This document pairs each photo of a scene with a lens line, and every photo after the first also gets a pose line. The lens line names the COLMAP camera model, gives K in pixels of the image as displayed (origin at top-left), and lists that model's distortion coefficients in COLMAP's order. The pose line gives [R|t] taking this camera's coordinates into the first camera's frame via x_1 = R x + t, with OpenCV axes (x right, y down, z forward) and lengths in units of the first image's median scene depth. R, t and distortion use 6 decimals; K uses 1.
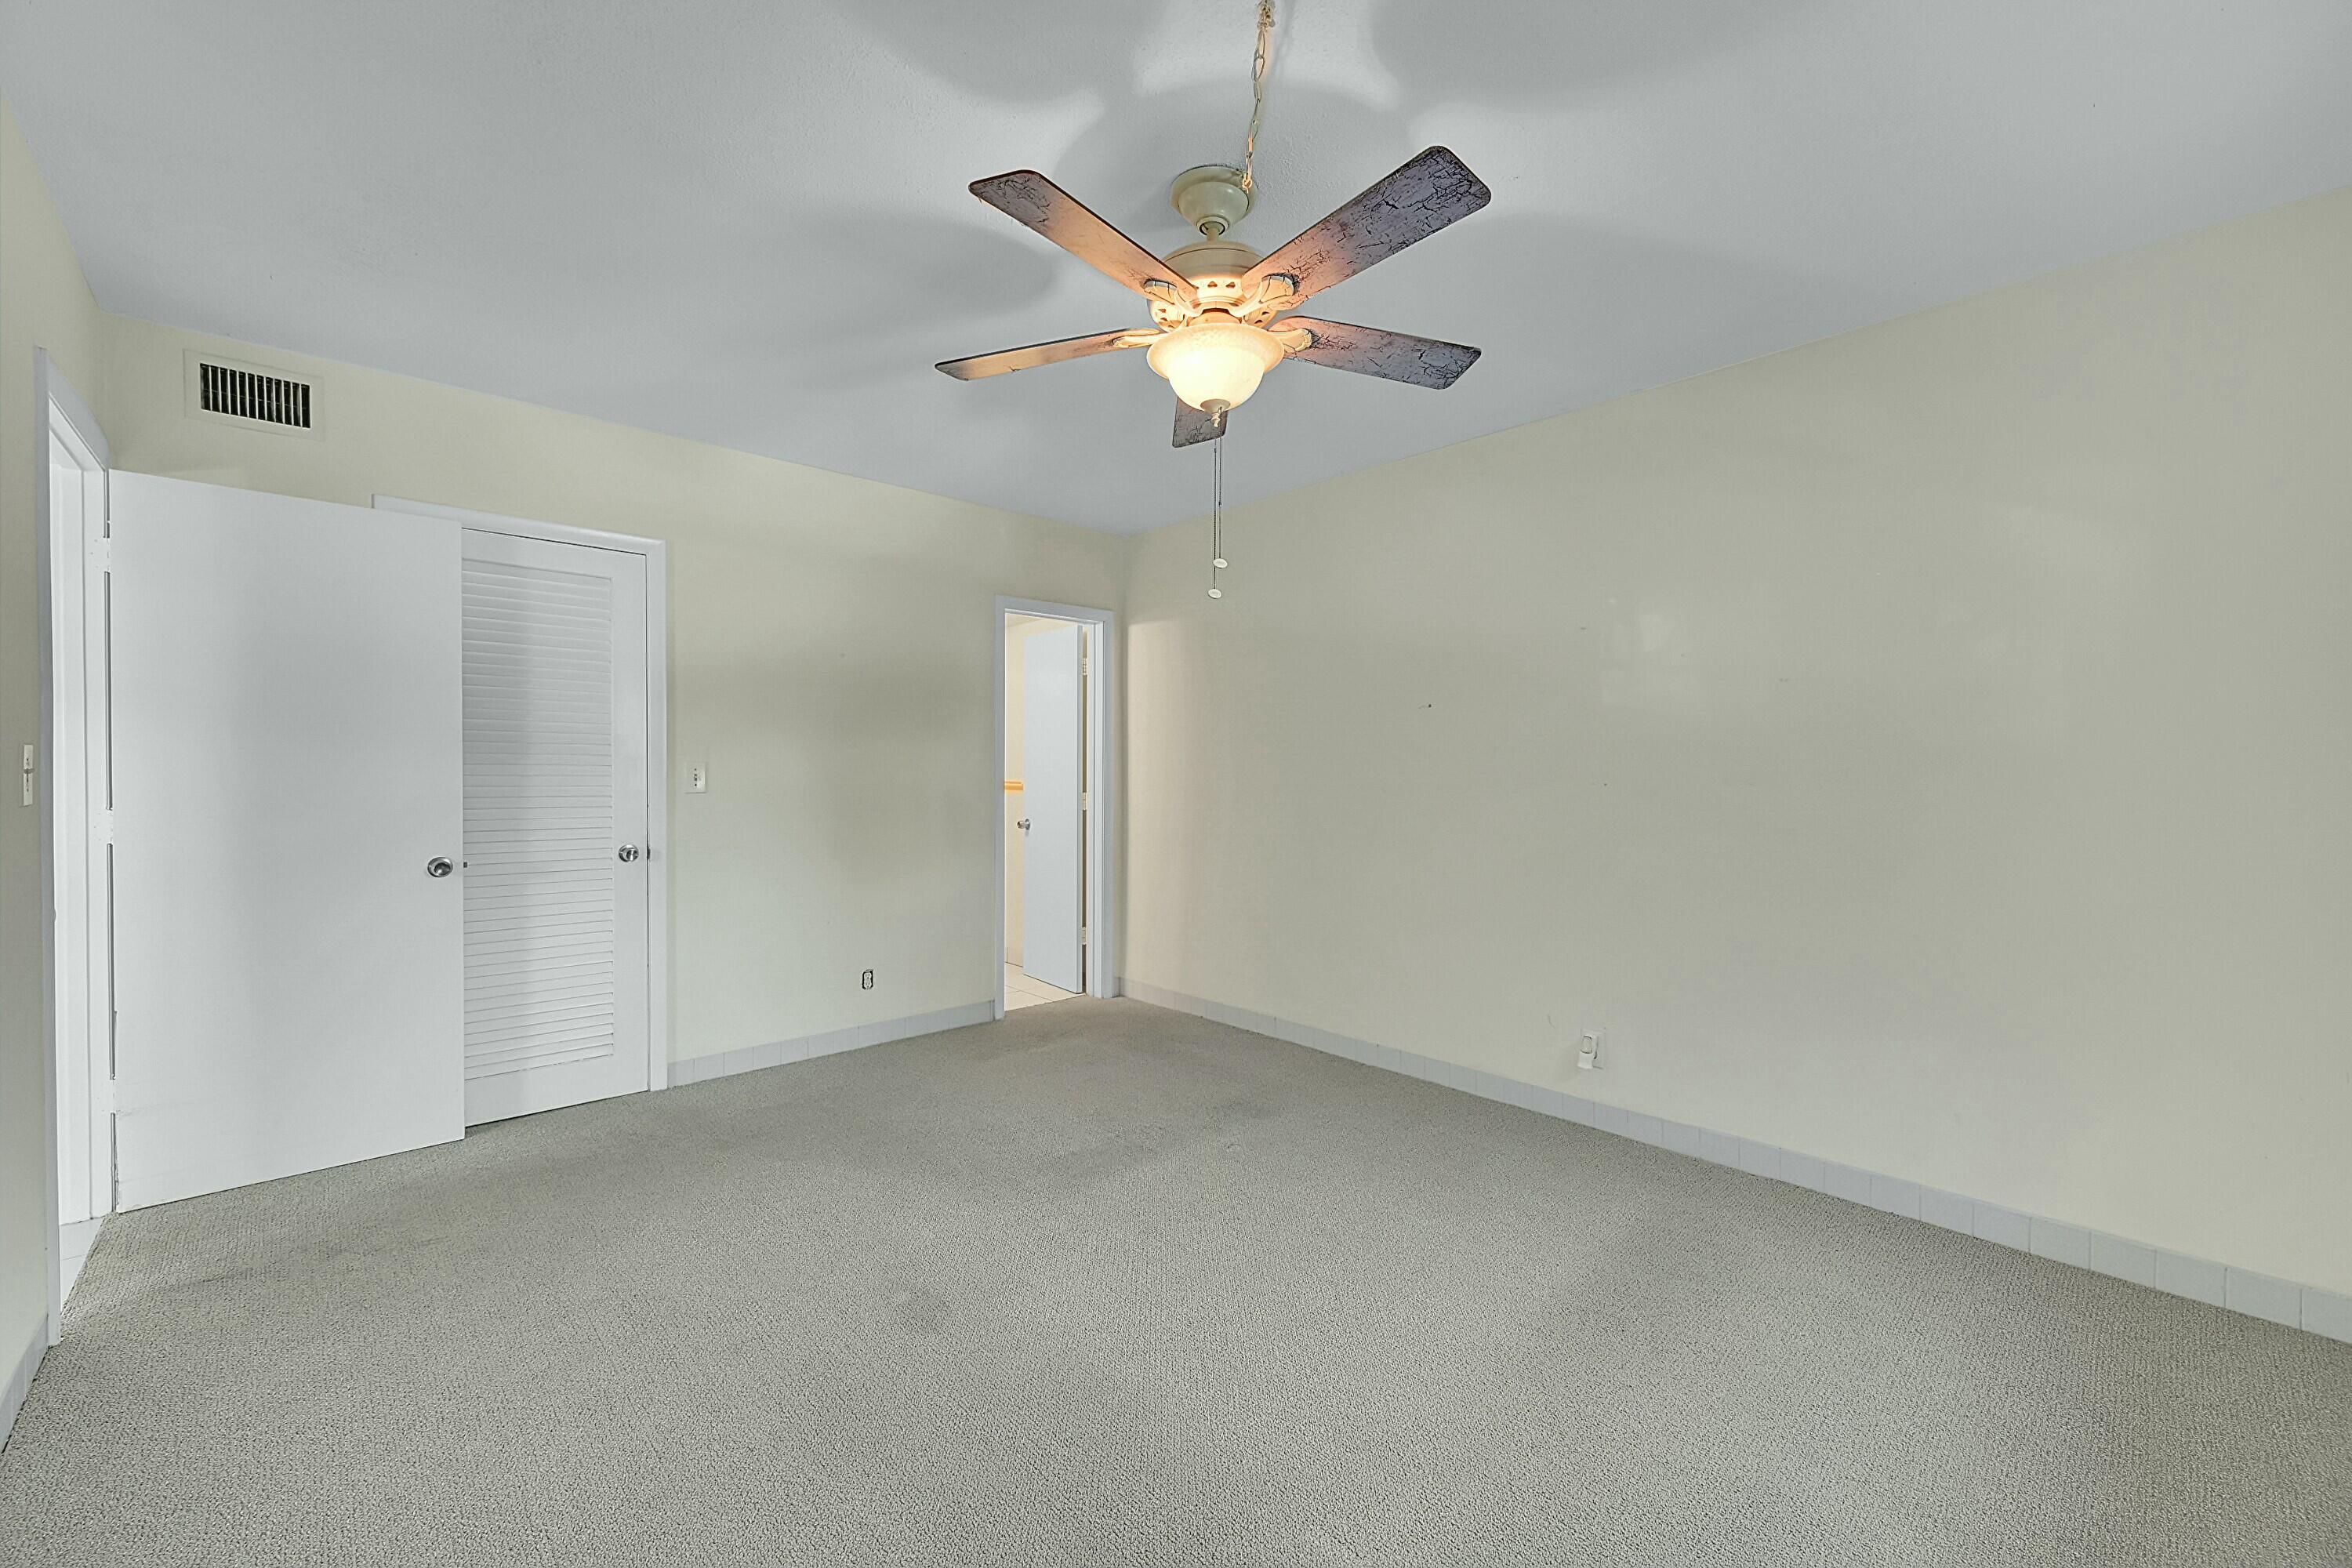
lens RADIAL K [[928.2, 0, 1168.6], [0, 928.2, 781.4], [0, 0, 1]] dist [0.001446, 0.000184]
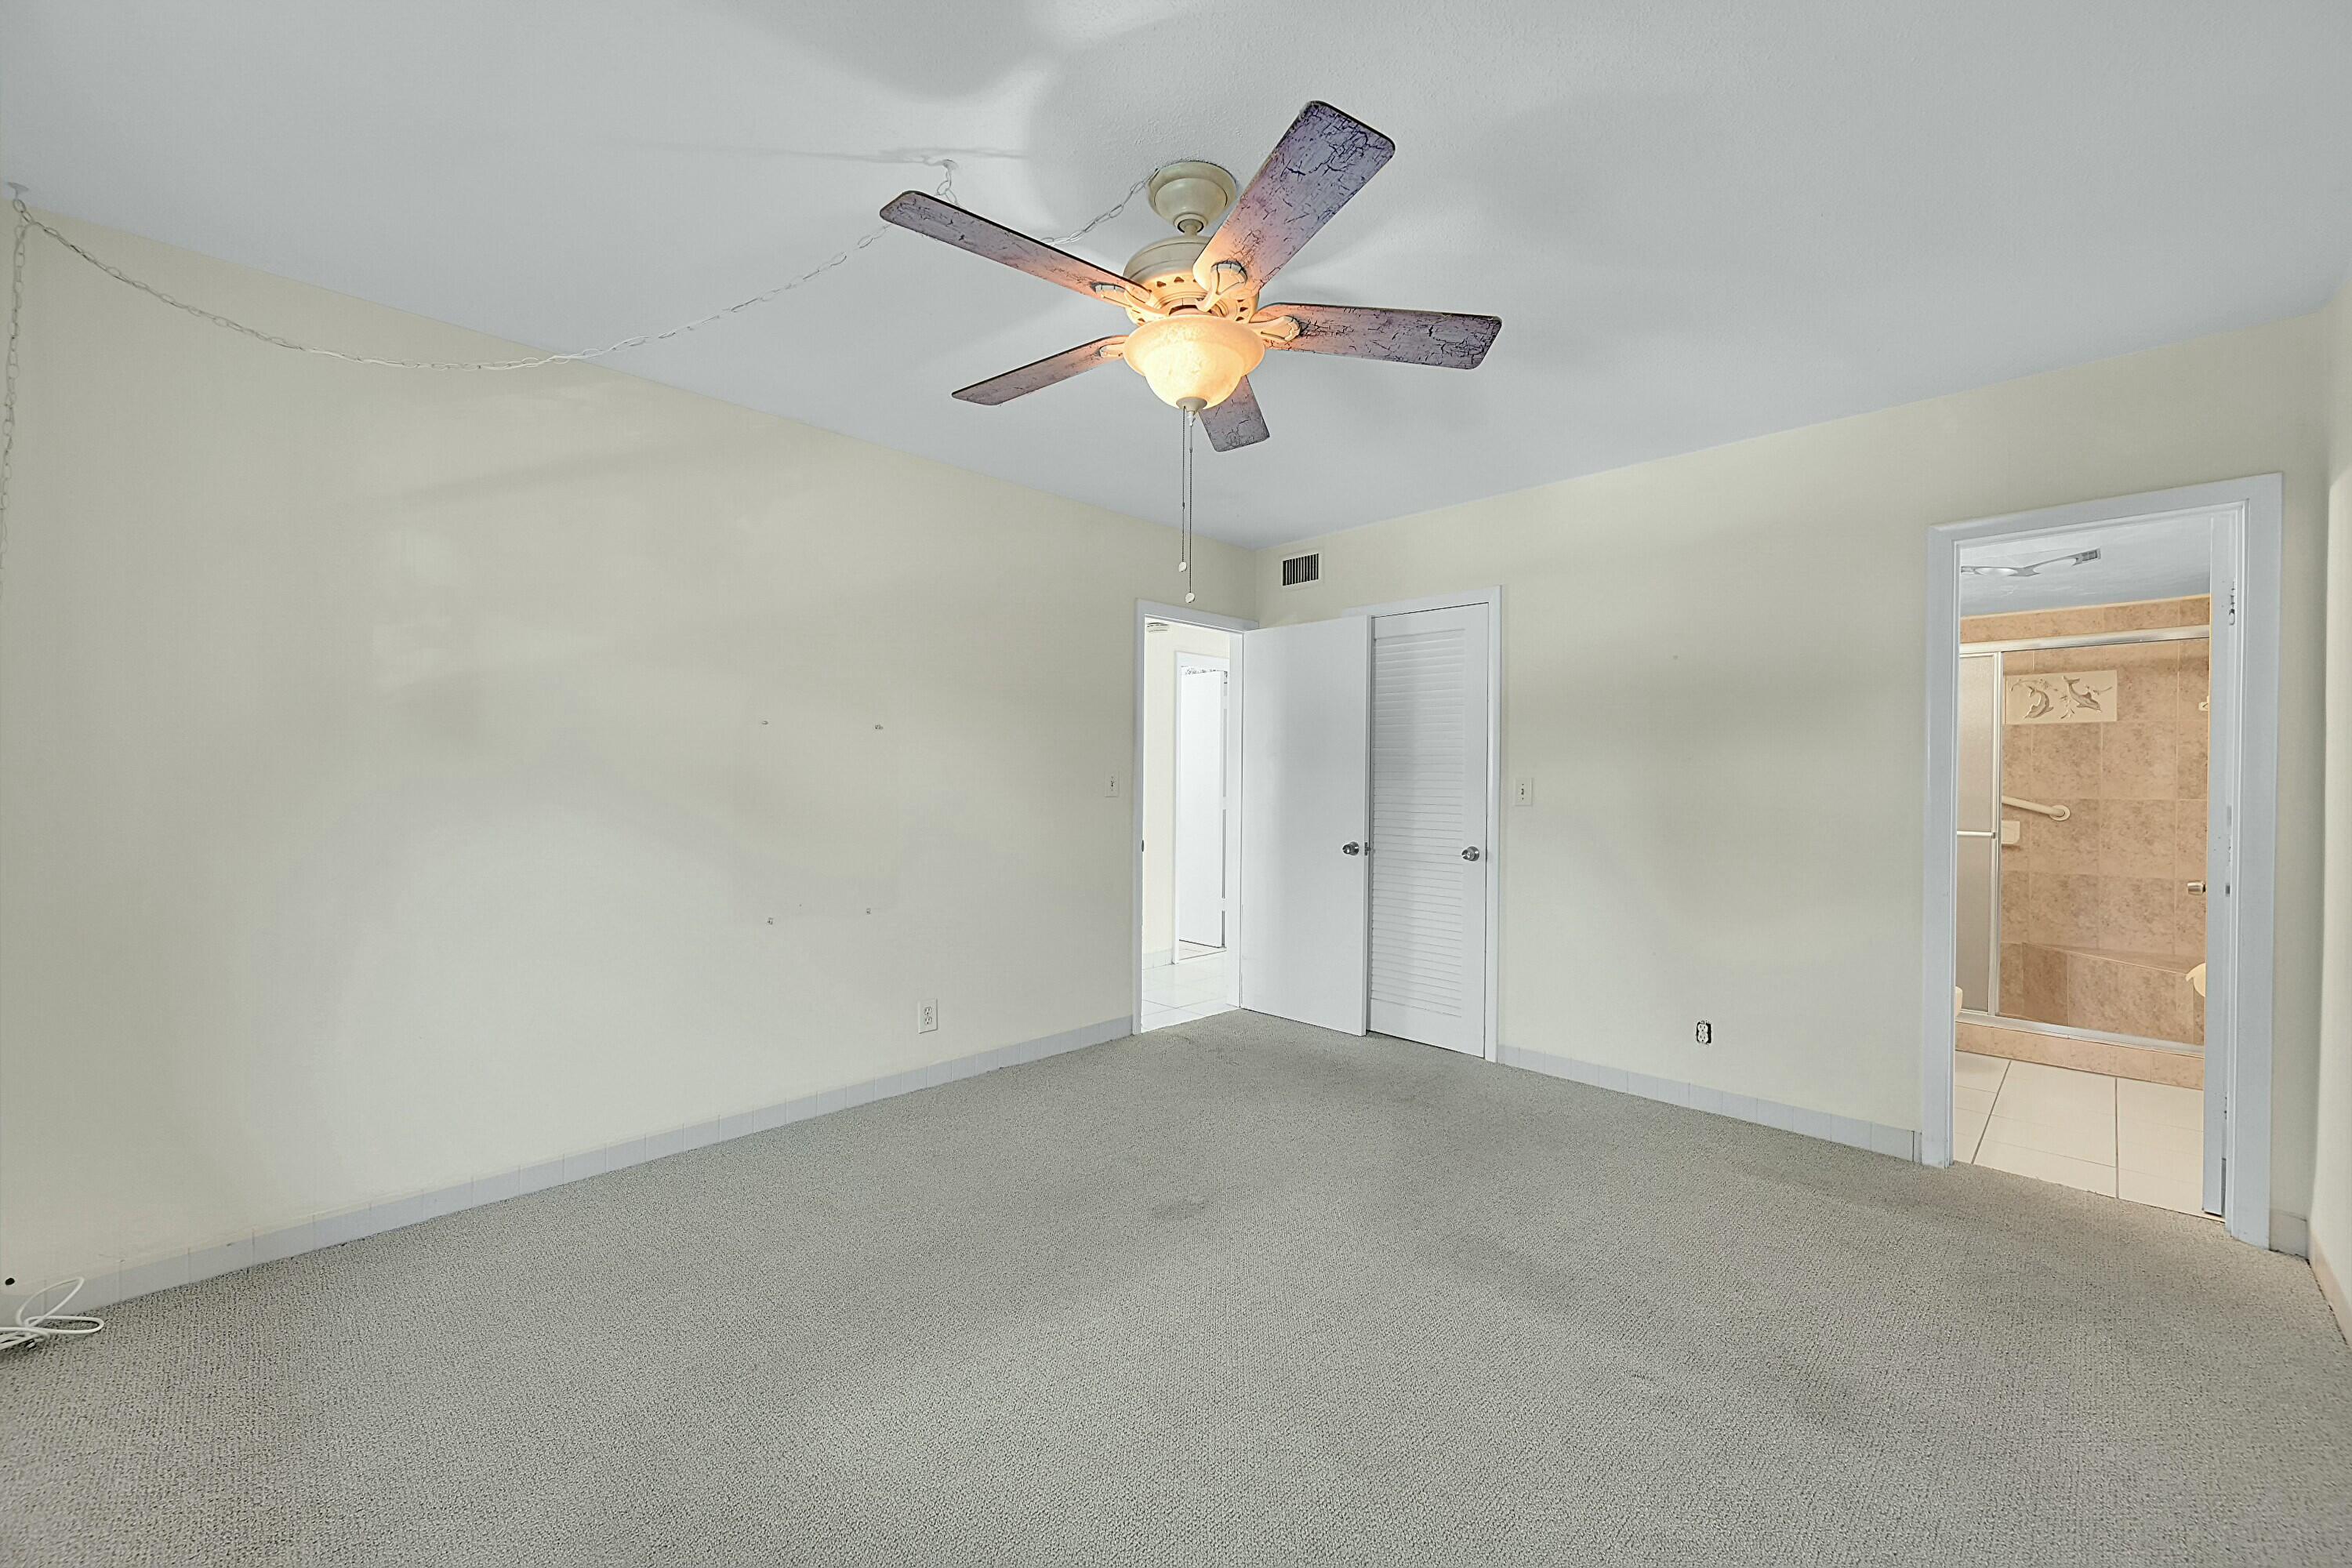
lens RADIAL K [[928.2, 0, 1176.0], [0, 928.2, 780.6], [0, 0, 1]] dist [0.001446, 0.000184]
pose [[0.034791, -0.002704, -0.999391, 0.613411], [-0.022518, 0.999740, -0.003489, -0.004514], [0.999141, 0.022626, 0.034721, 0.578008]]
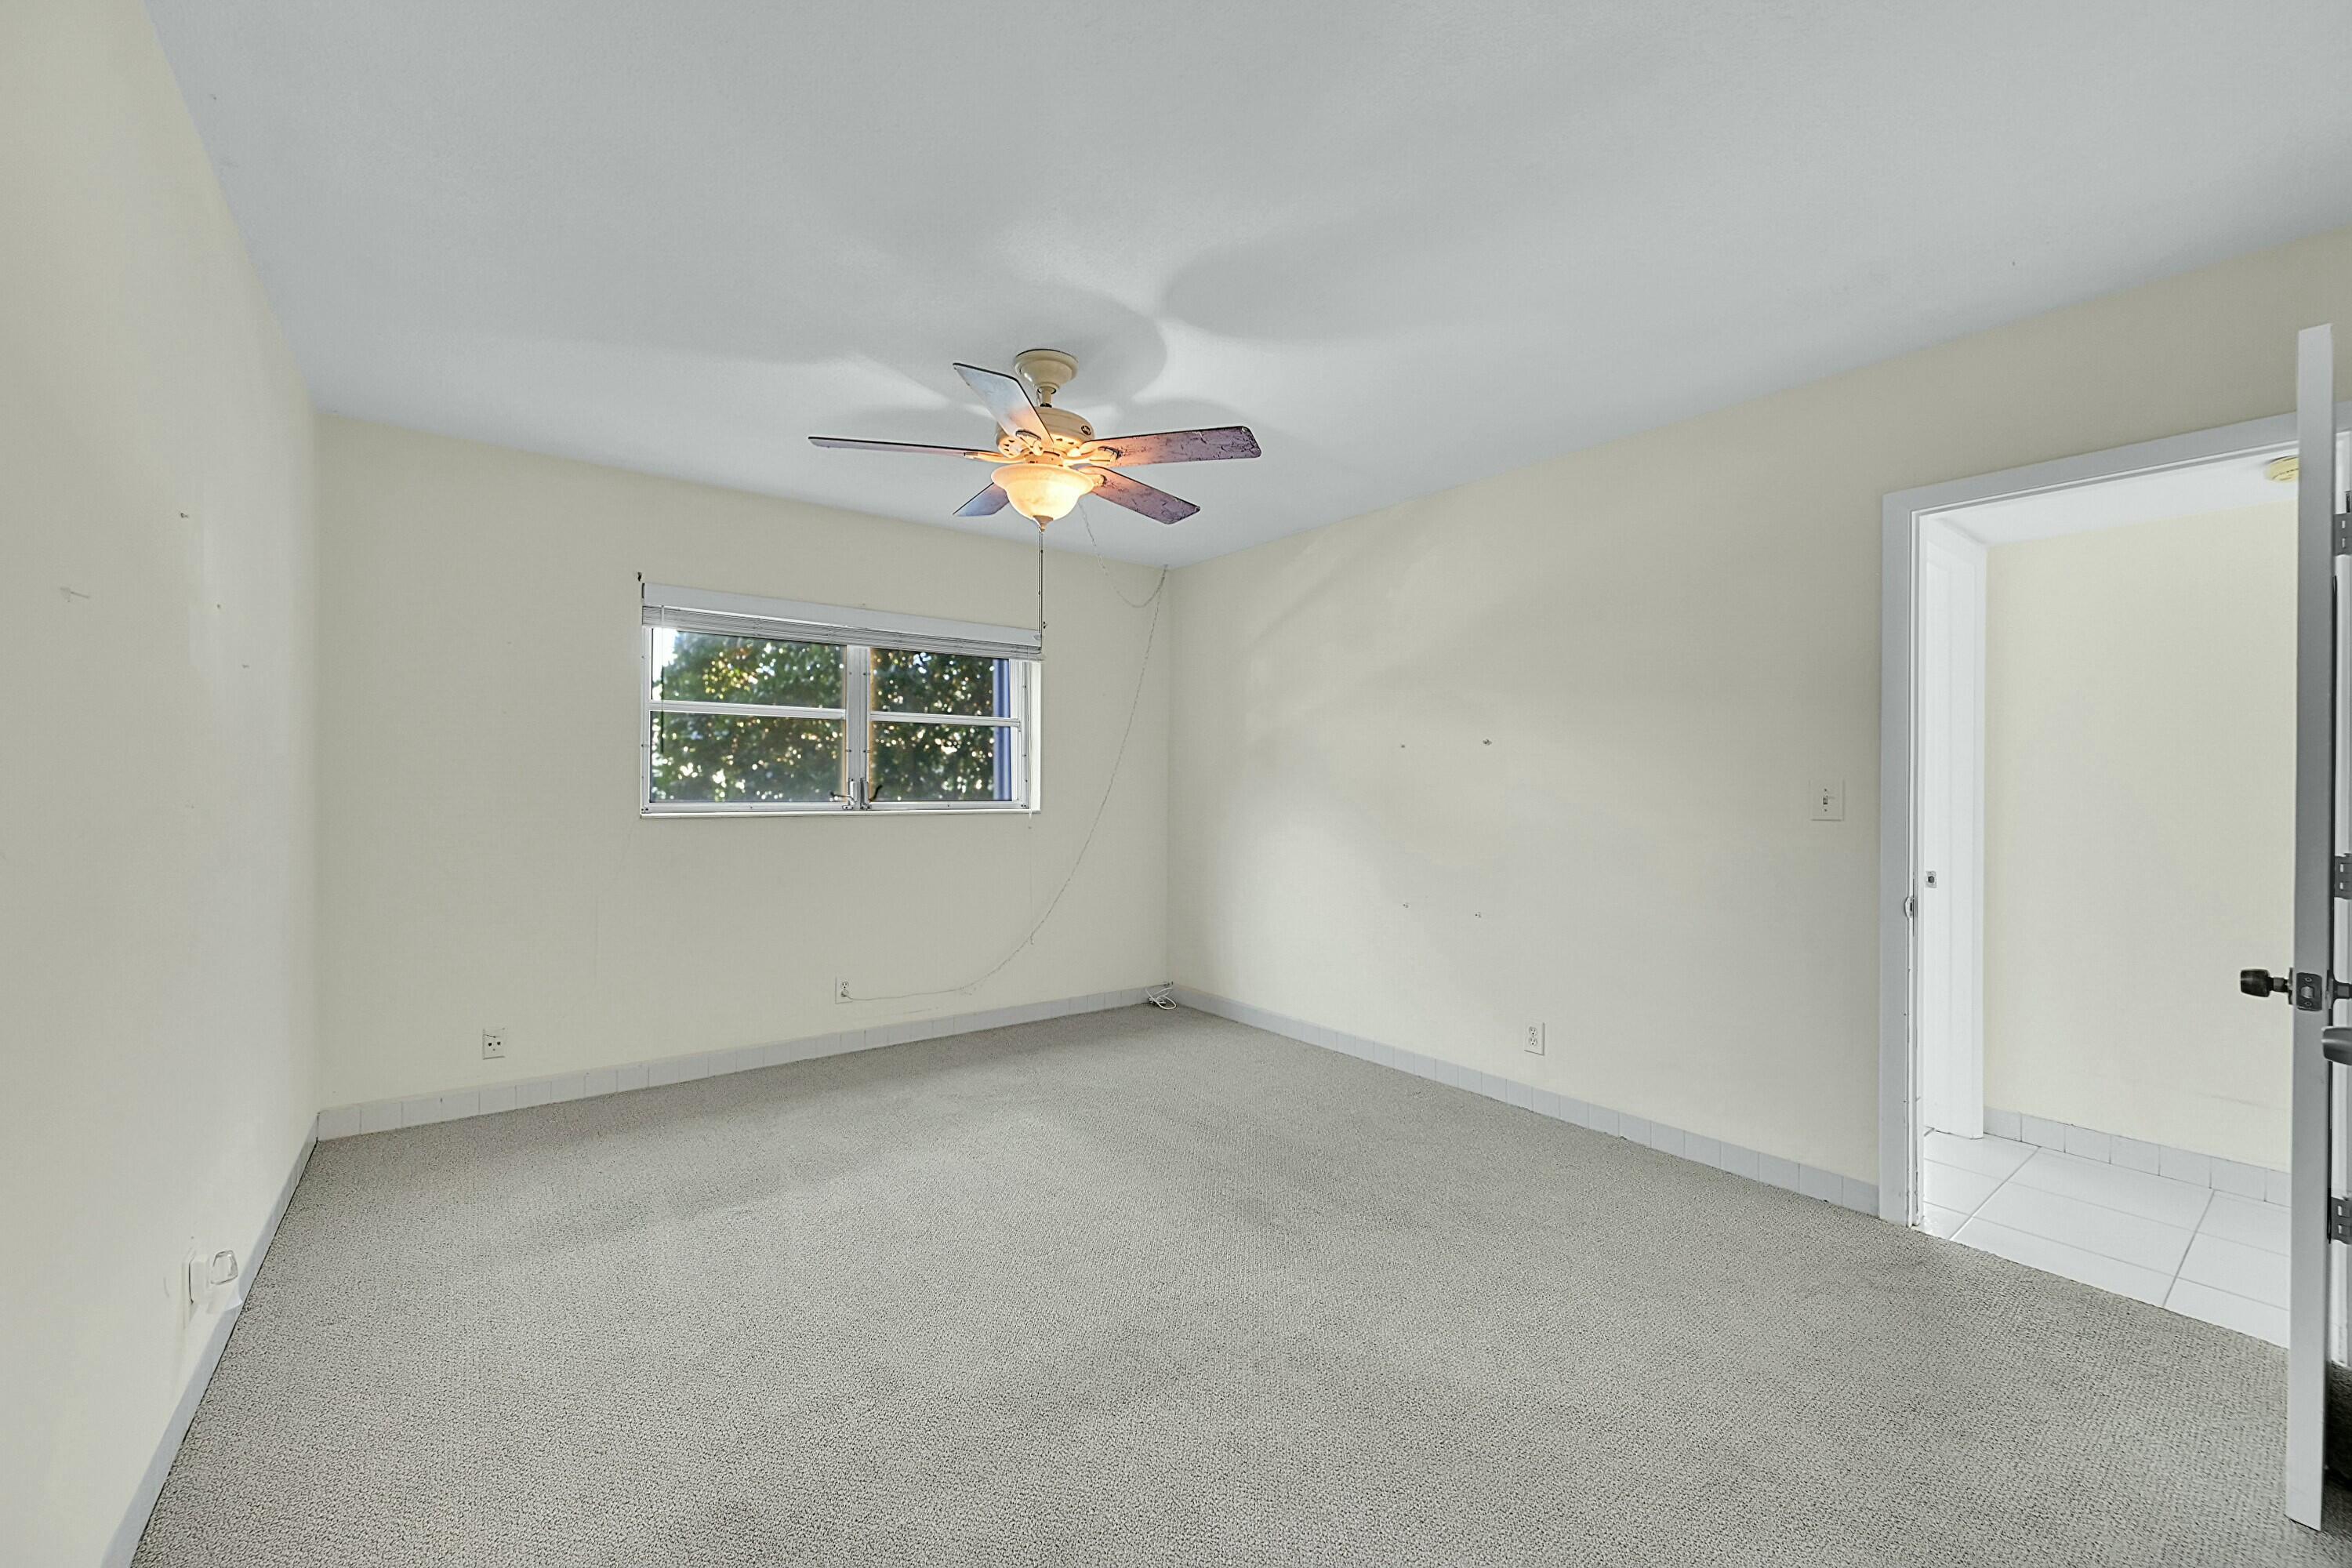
lens RADIAL K [[928.2, 0, 1176.8], [0, 928.2, 793.4], [0, 0, 1]] dist [0.001446, 0.000184]
pose [[-0.992708, -0.014011, 0.119723, -0.187333], [-0.011402, 0.999683, 0.022451, -0.018653], [-0.120000, 0.020922, -0.992553, 1.398278]]
